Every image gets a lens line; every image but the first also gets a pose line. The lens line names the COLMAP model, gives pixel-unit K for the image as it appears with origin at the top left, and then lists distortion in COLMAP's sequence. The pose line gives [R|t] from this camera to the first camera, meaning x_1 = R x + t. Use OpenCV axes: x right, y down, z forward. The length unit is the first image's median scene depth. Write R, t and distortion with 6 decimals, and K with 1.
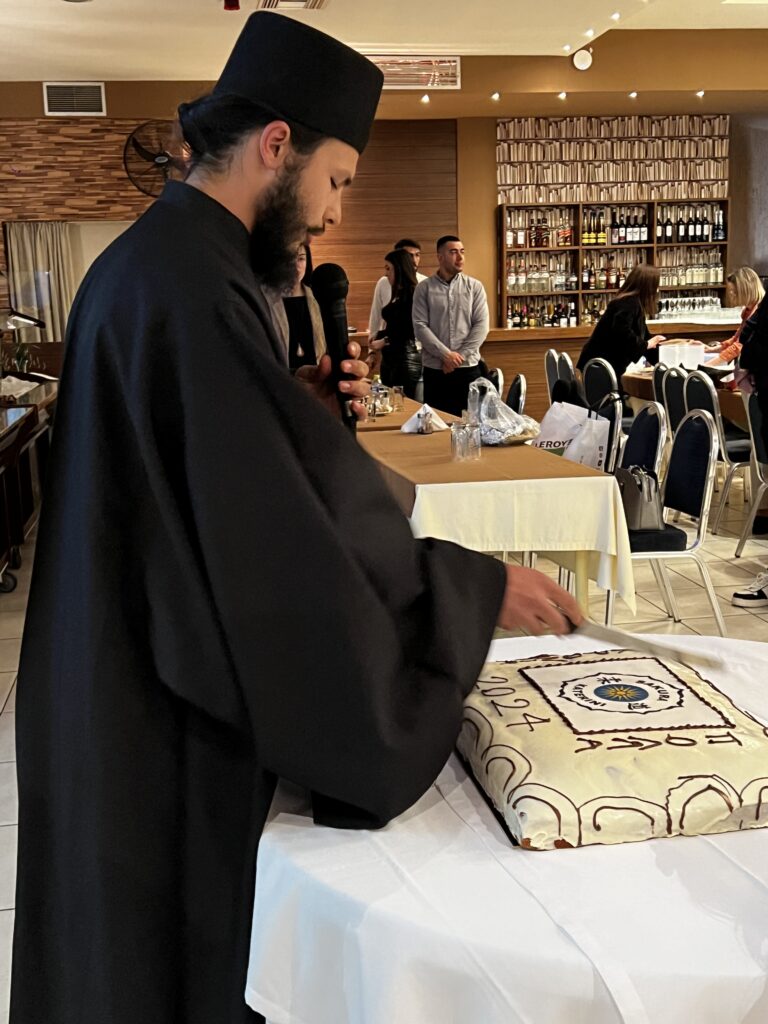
lens RADIAL K [[1254.3, 0, 387.2], [0, 1254.3, 514.0], [0, 0, 1]] dist [0.094434, 0.000000]
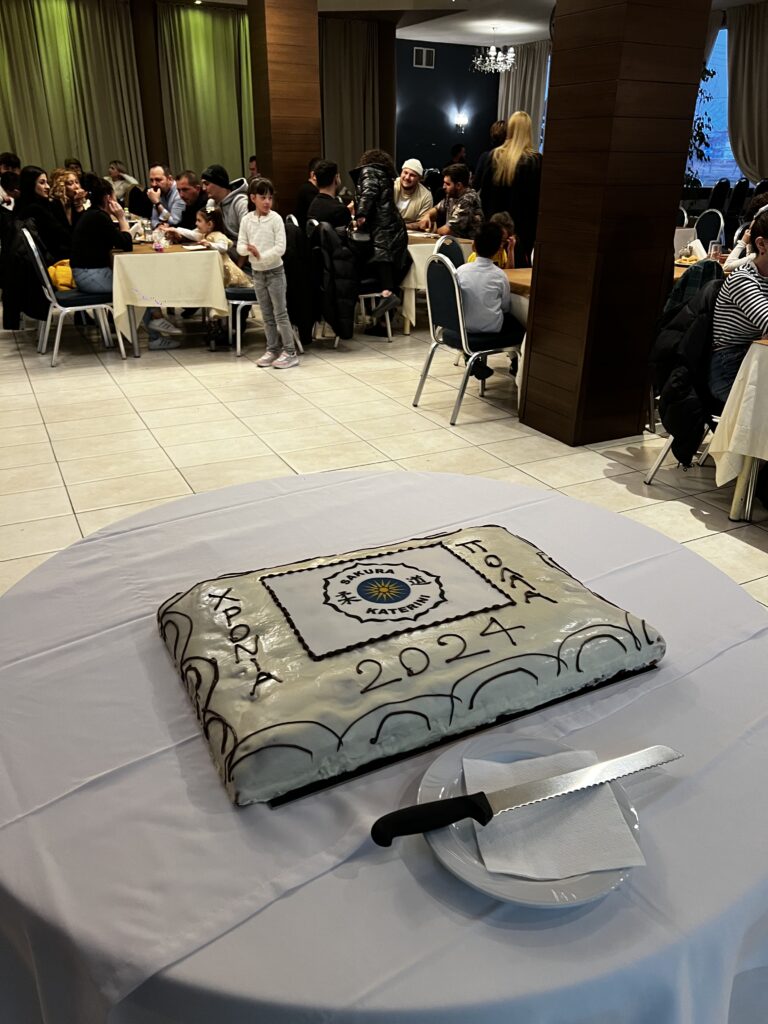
lens RADIAL K [[769.8, 0, 385.1], [0, 769.8, 514.2], [0, 0, 1]] dist [0.033493, -0.042545]
pose [[-0.324120, -0.359581, 0.875013, -0.323651], [0.158300, 0.891289, 0.424907, -0.168079], [-0.932677, 0.276235, -0.231963, 1.137564]]
